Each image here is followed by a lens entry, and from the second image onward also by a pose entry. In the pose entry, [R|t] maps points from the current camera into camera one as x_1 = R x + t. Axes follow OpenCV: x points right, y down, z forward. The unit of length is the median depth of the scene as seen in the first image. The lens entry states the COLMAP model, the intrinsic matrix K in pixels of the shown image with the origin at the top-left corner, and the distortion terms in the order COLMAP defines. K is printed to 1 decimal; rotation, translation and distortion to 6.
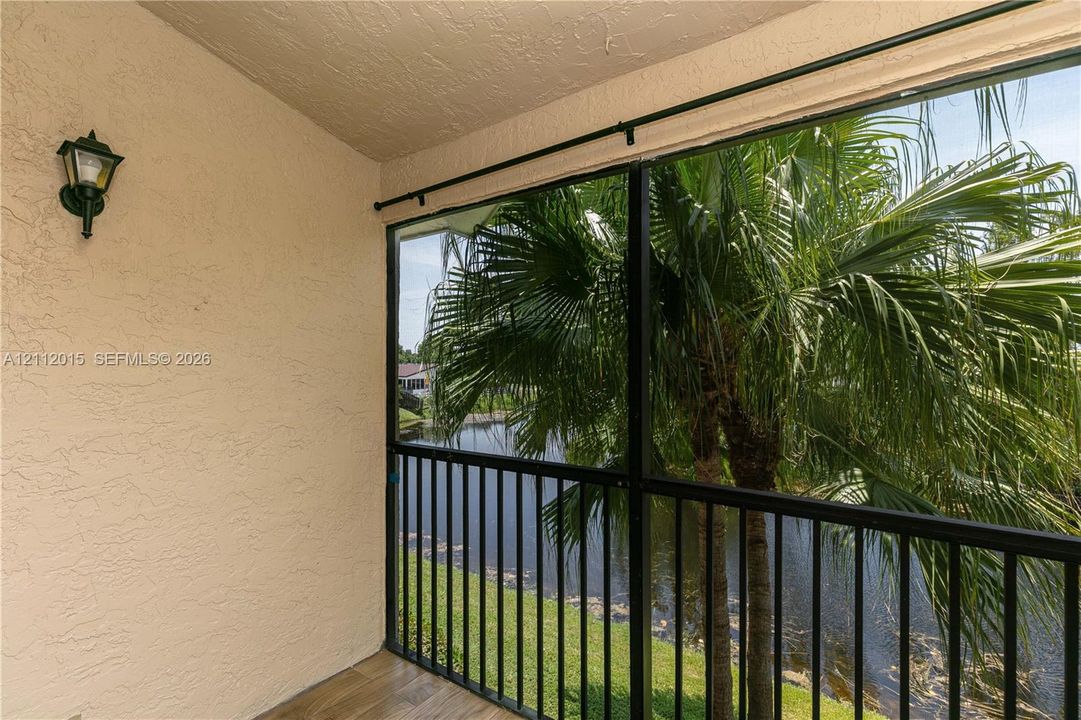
lens RADIAL K [[498.9, 0, 537.8], [0, 498.9, 360.5], [0, 0, 1]] dist [0.001351, 0.000545]
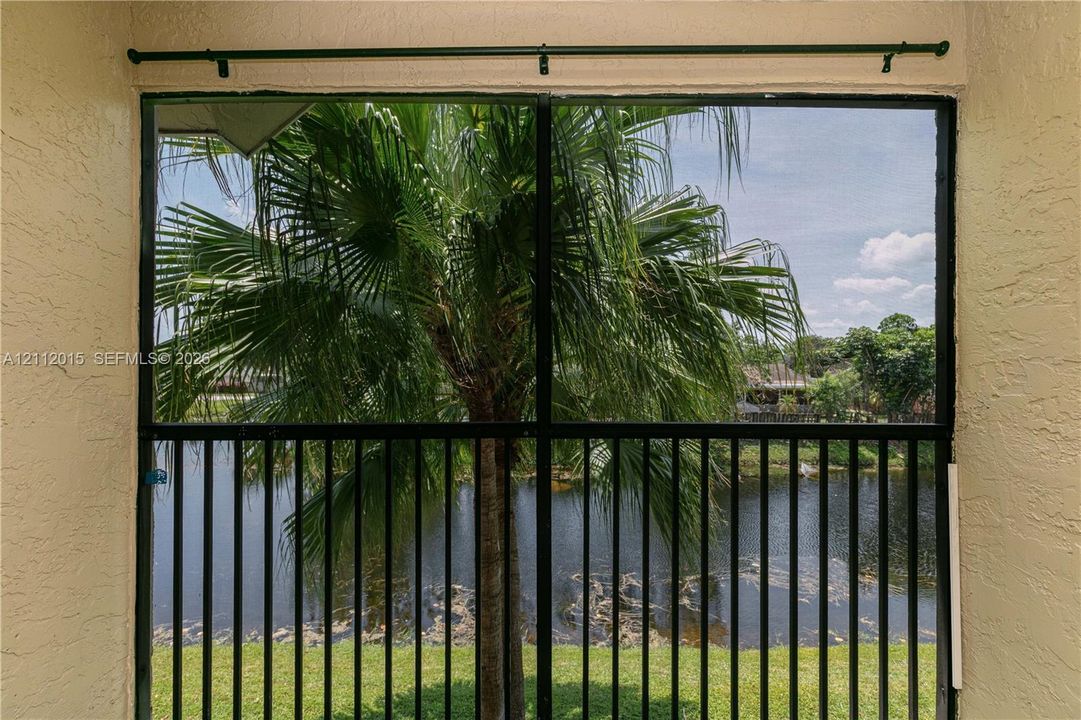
lens RADIAL K [[501.5, 0, 527.4], [0, 501.5, 366.4], [0, 0, 1]] dist [0.000606, -0.000083]
pose [[0.811017, 0.006777, 0.584984, -0.270520], [-0.002879, 0.999967, -0.007593, 0.089851], [-0.585016, 0.004474, 0.811009, 0.170231]]
